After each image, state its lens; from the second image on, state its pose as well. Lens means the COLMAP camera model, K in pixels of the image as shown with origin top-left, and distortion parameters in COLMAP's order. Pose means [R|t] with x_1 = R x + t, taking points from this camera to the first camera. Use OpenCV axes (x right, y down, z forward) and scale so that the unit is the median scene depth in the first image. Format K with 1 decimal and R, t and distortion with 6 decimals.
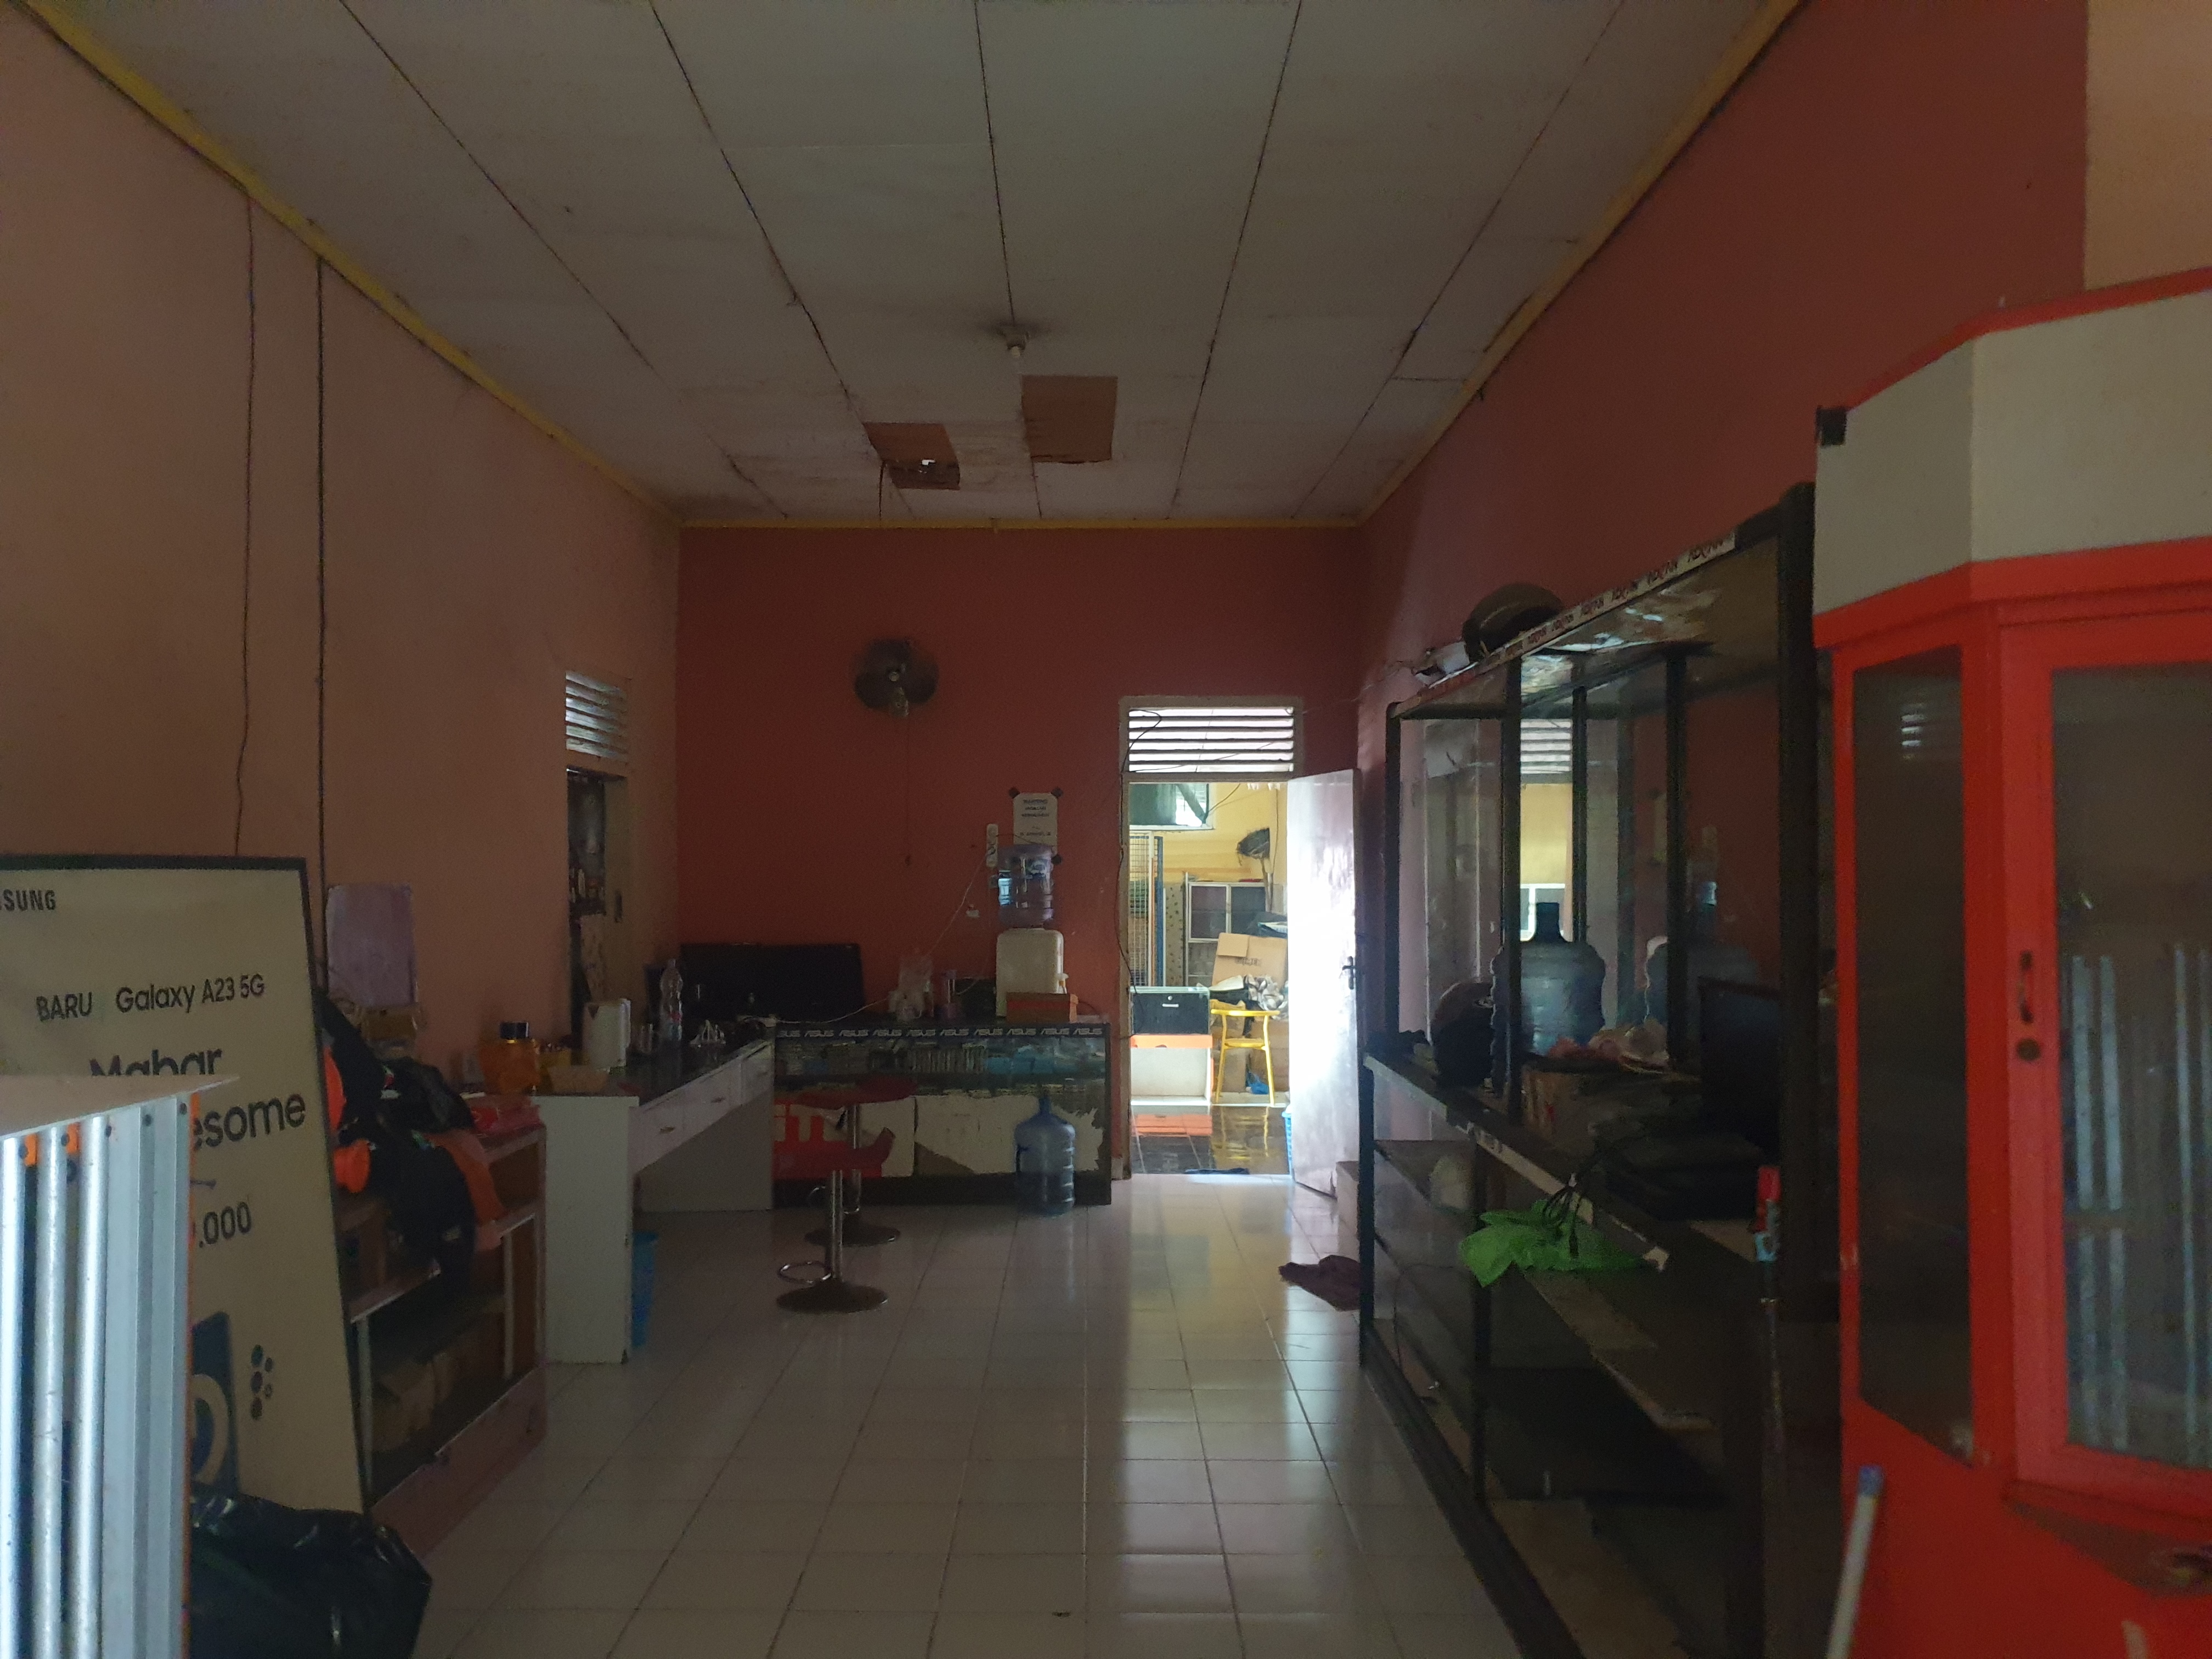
lens RADIAL K [[1721.0, 0, 1104.1], [0, 1721.0, 833.5], [0, 0, 1]] dist [0.062127, -0.024541]
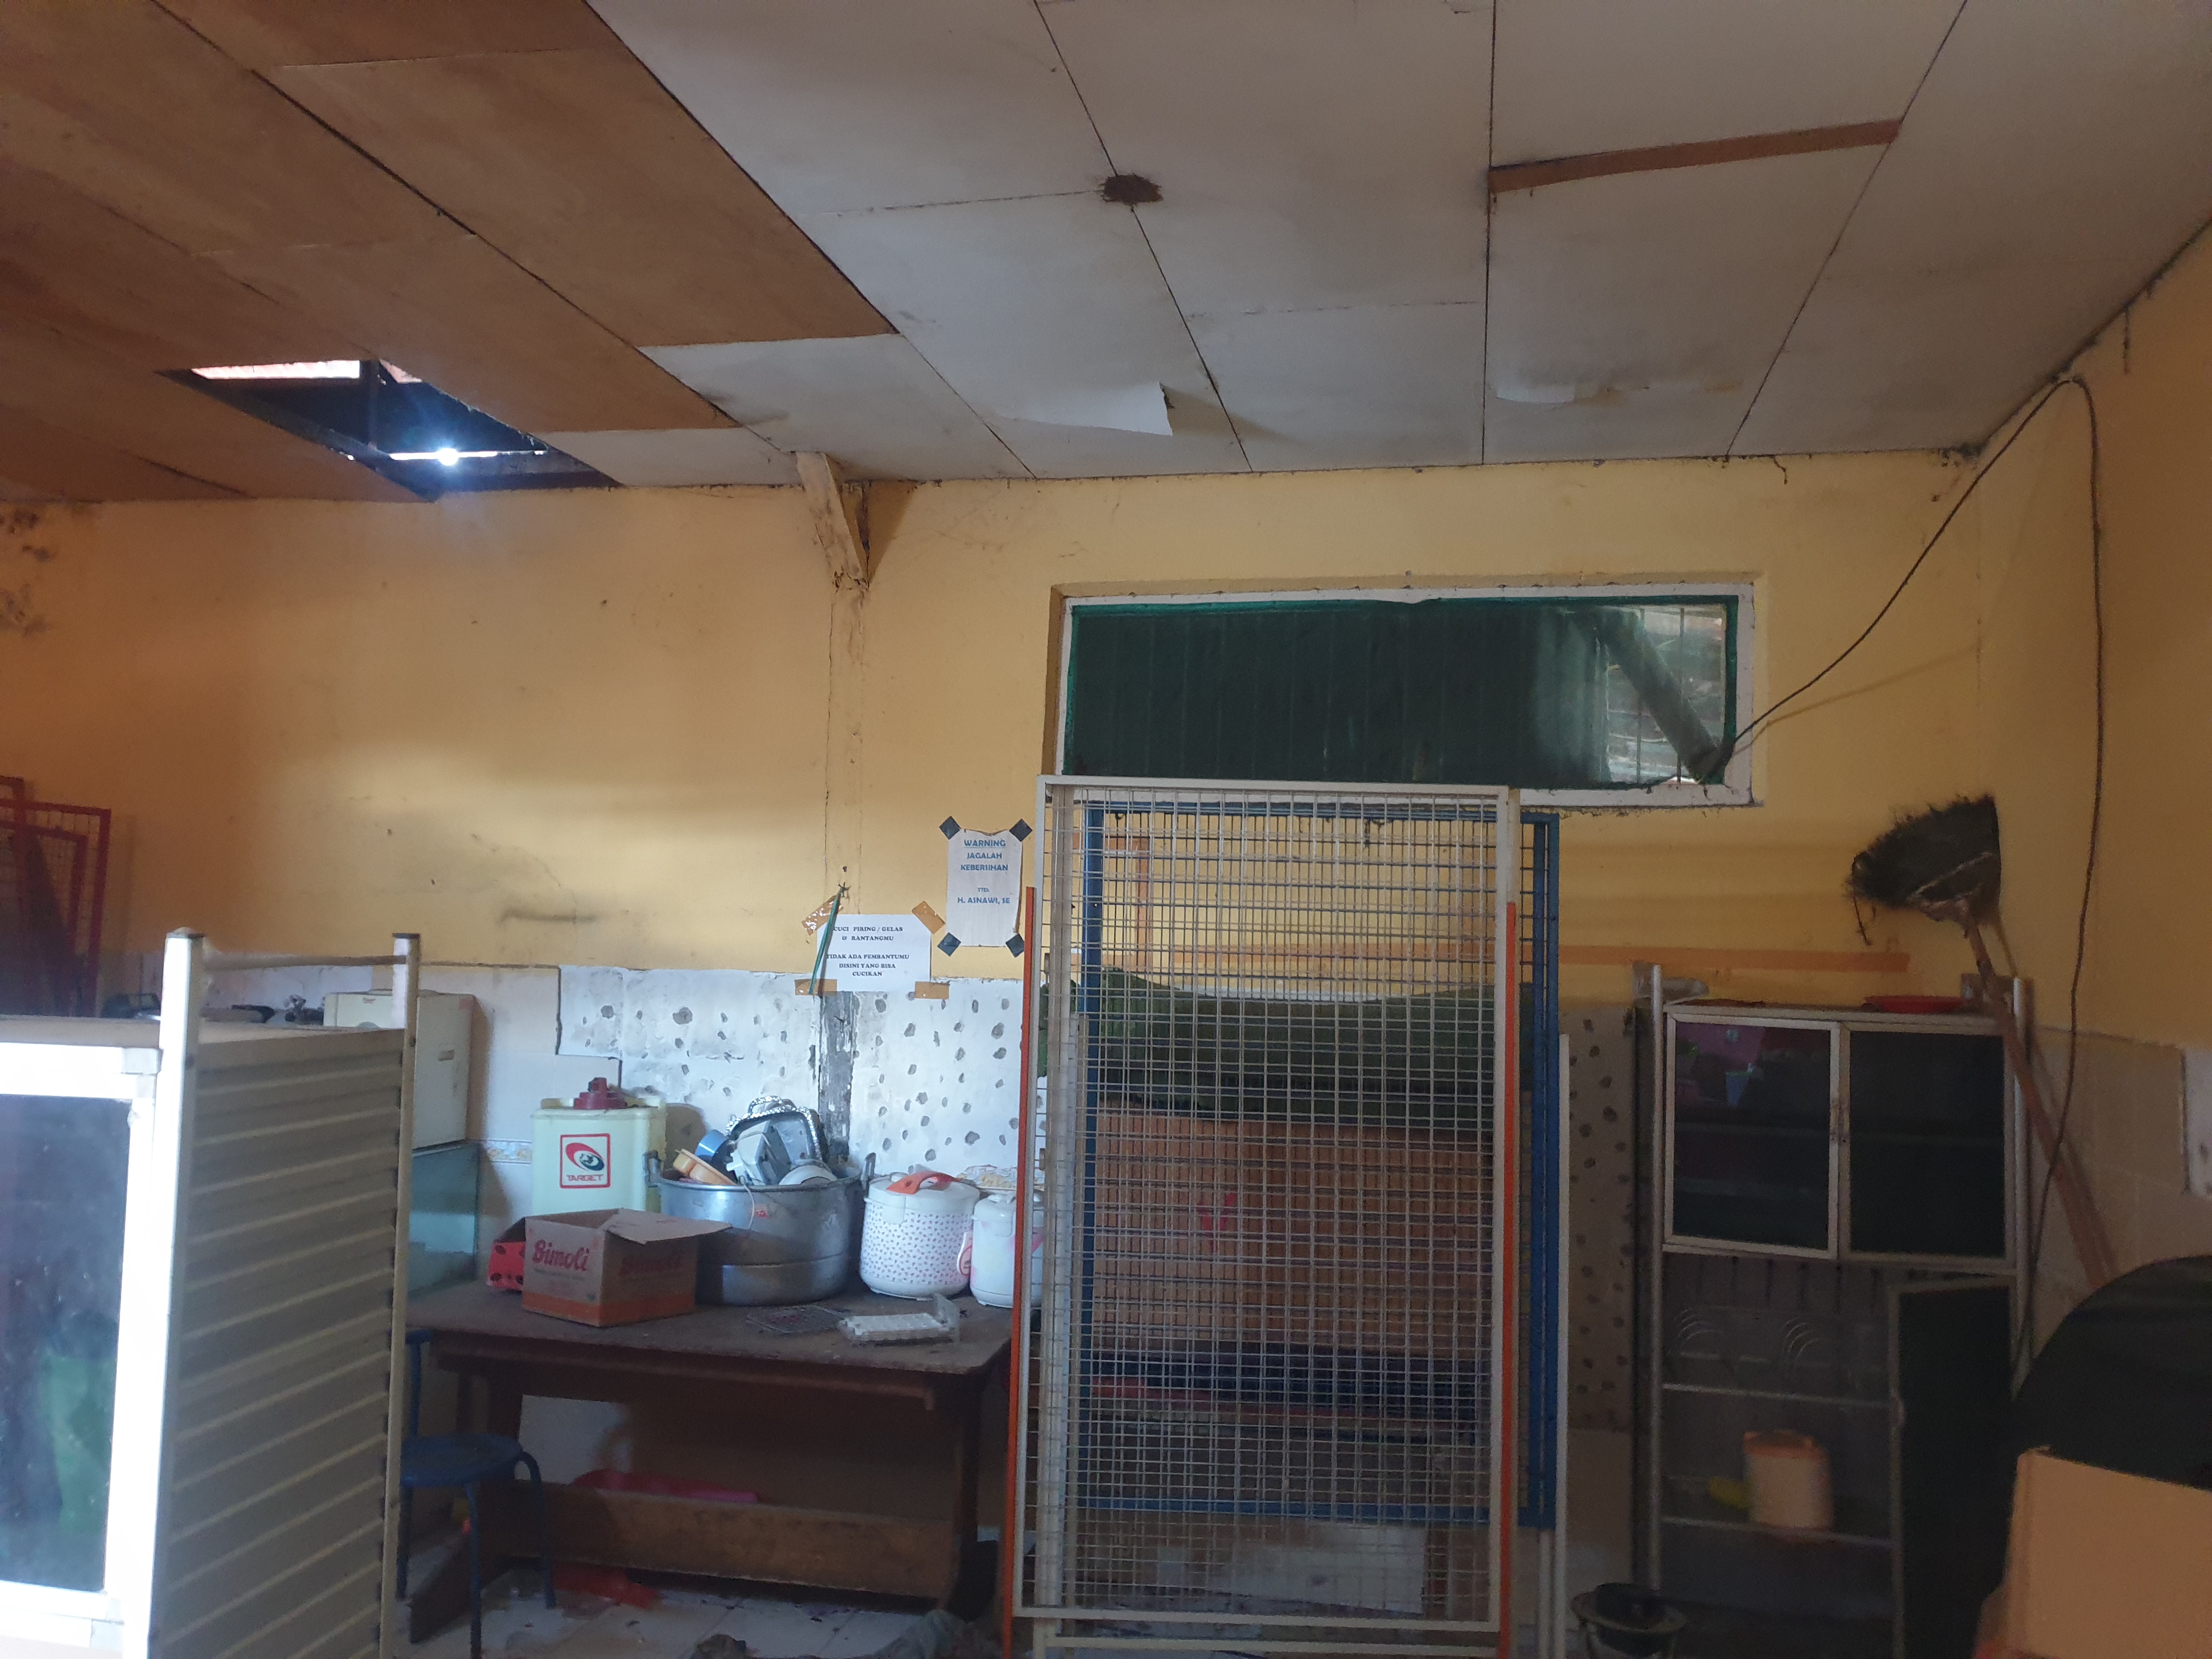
lens RADIAL K [[1721.0, 0, 1114.4], [0, 1721.0, 822.1], [0, 0, 1]] dist [0.062127, -0.024541]
pose [[0.977847, 0.008239, -0.209159, 0.023576], [-0.018000, 0.998833, -0.044811, 0.014440], [0.208546, 0.047584, 0.976854, 0.733875]]
